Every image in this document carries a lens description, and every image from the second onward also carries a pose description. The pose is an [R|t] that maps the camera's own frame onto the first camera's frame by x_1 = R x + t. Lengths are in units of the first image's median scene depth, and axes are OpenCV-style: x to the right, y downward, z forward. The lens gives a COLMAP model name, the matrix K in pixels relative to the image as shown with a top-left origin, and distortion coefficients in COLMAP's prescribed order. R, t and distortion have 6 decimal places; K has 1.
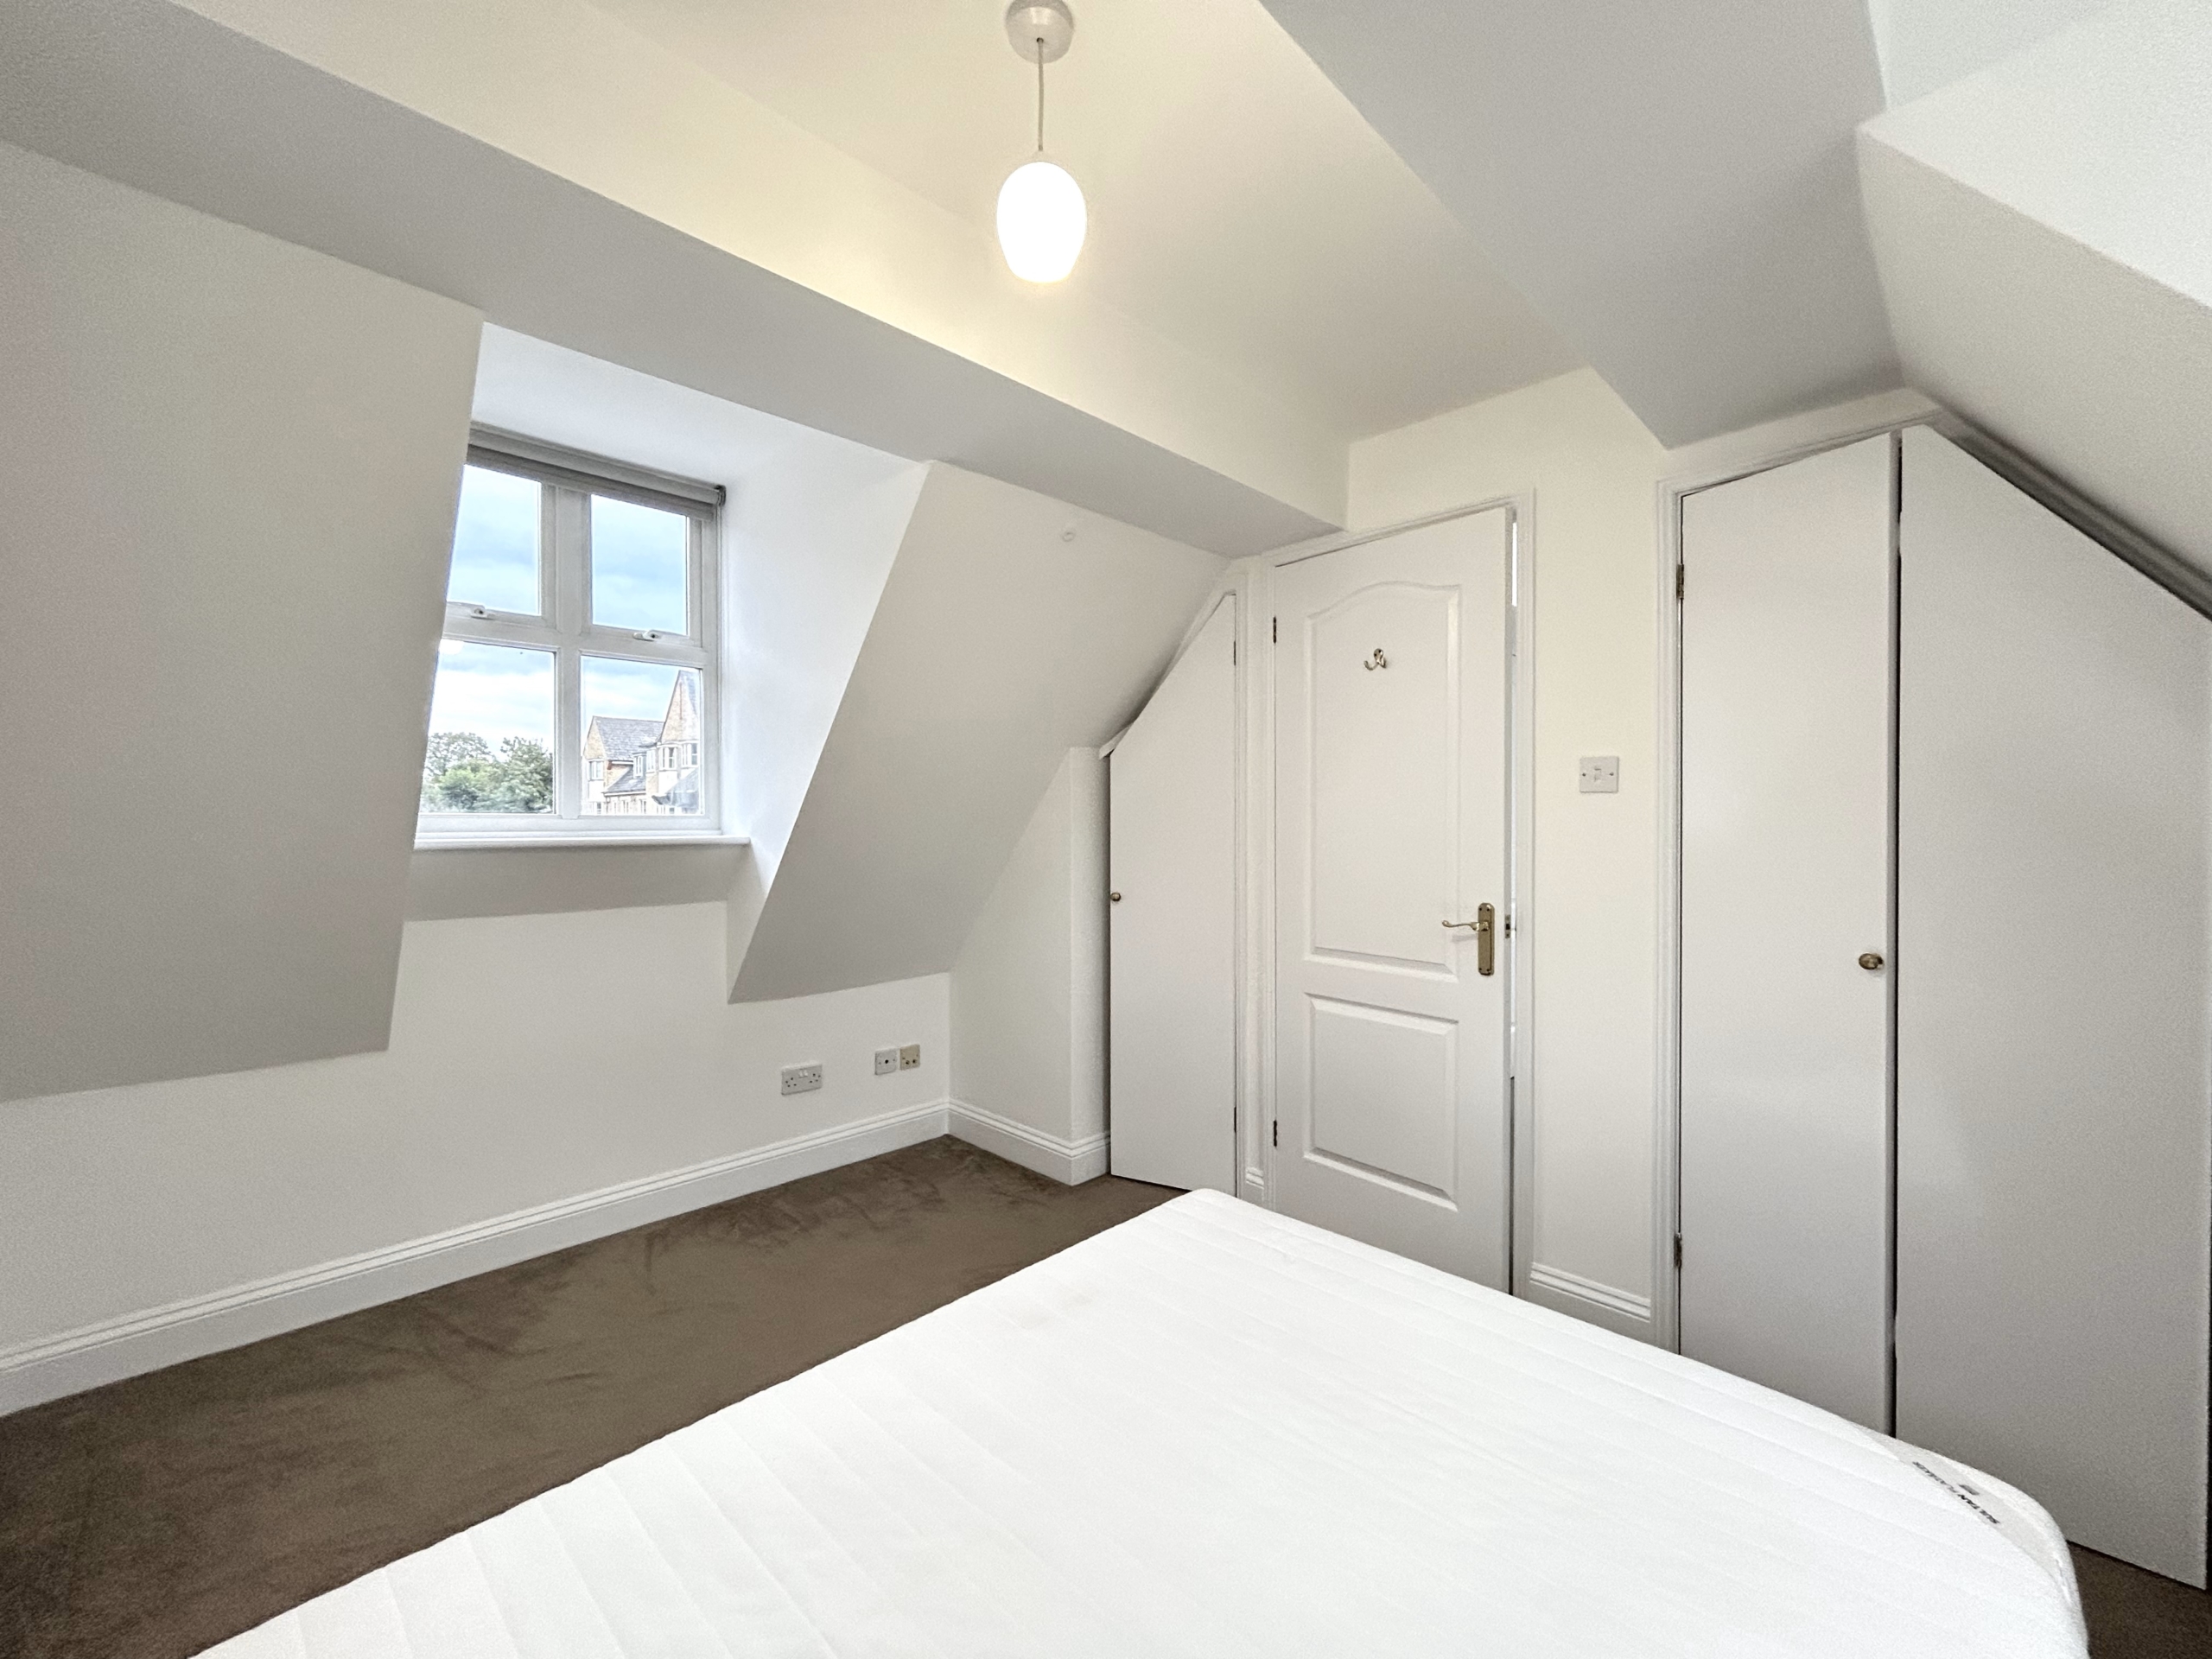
lens RADIAL K [[901.5, 0, 1100.8], [0, 901.5, 822.0], [0, 0, 1]] dist [0.000593, 0.000192]
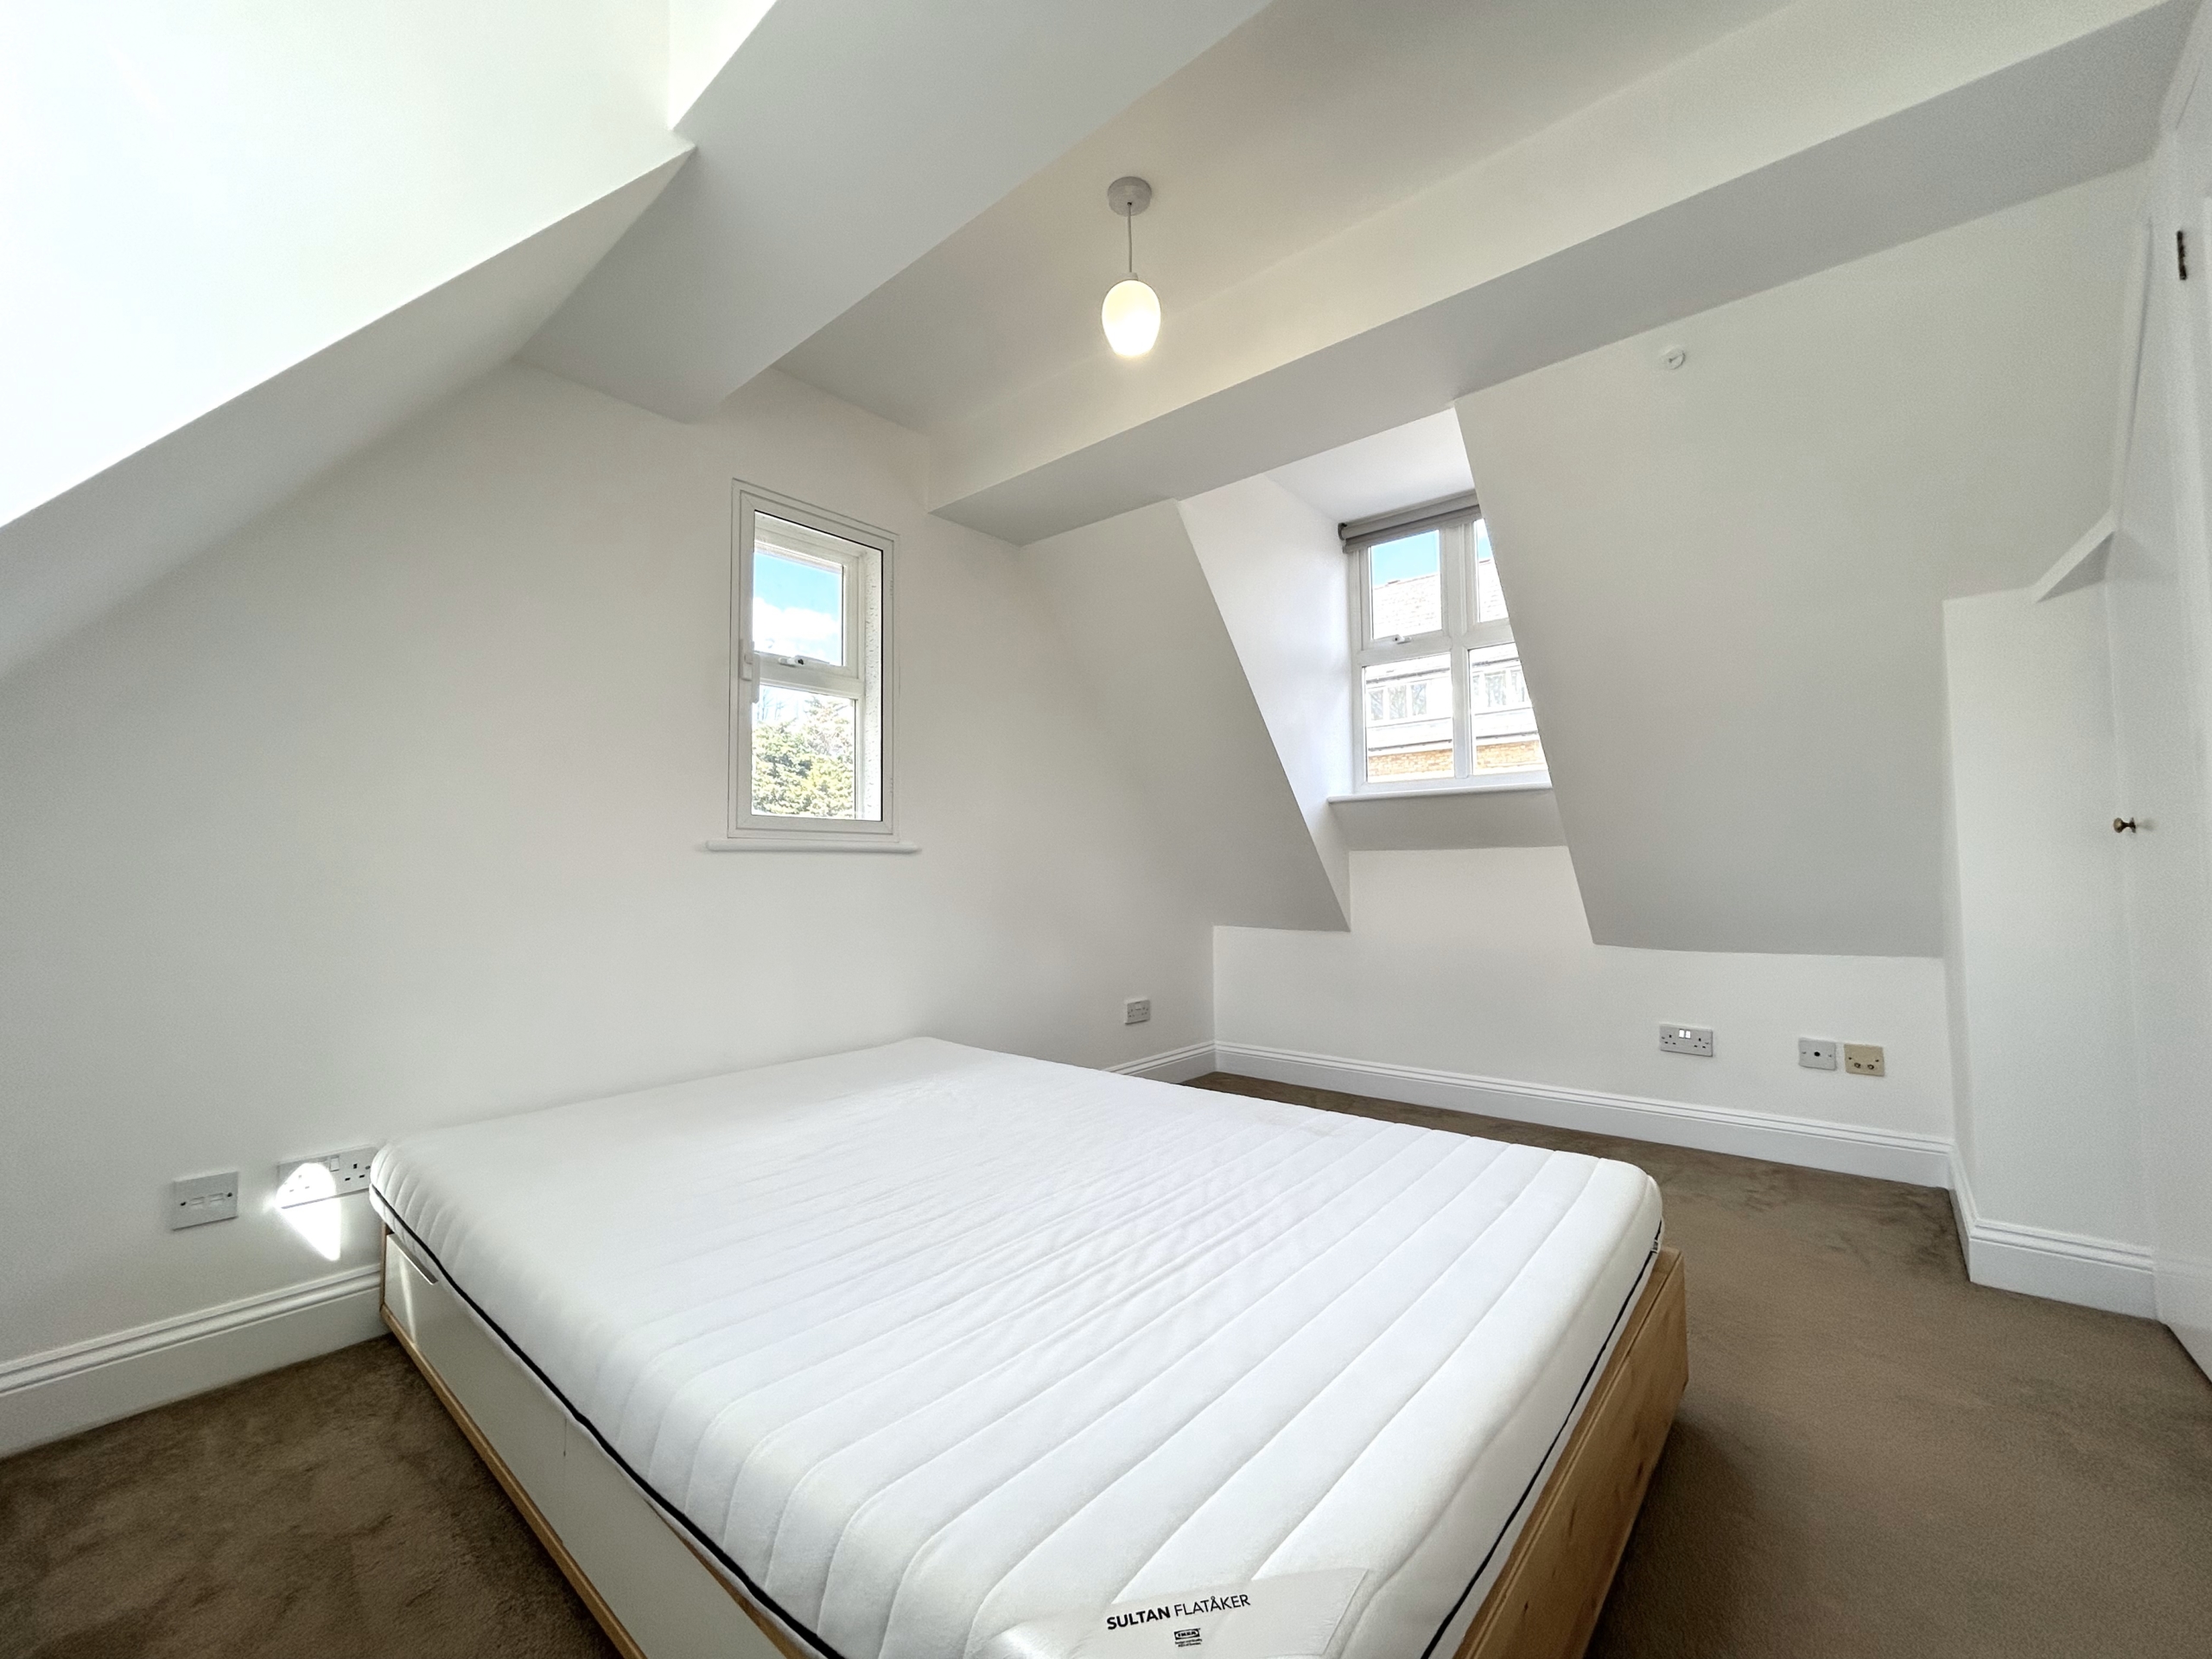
lens RADIAL K [[901.5, 0, 1103.4], [0, 901.5, 828.3], [0, 0, 1]] dist [0.000593, 0.000192]
pose [[0.065100, -0.050884, -0.996581, 0.772001], [0.010768, 0.998677, -0.050288, 0.145831], [0.997821, -0.007457, 0.065562, 0.468913]]
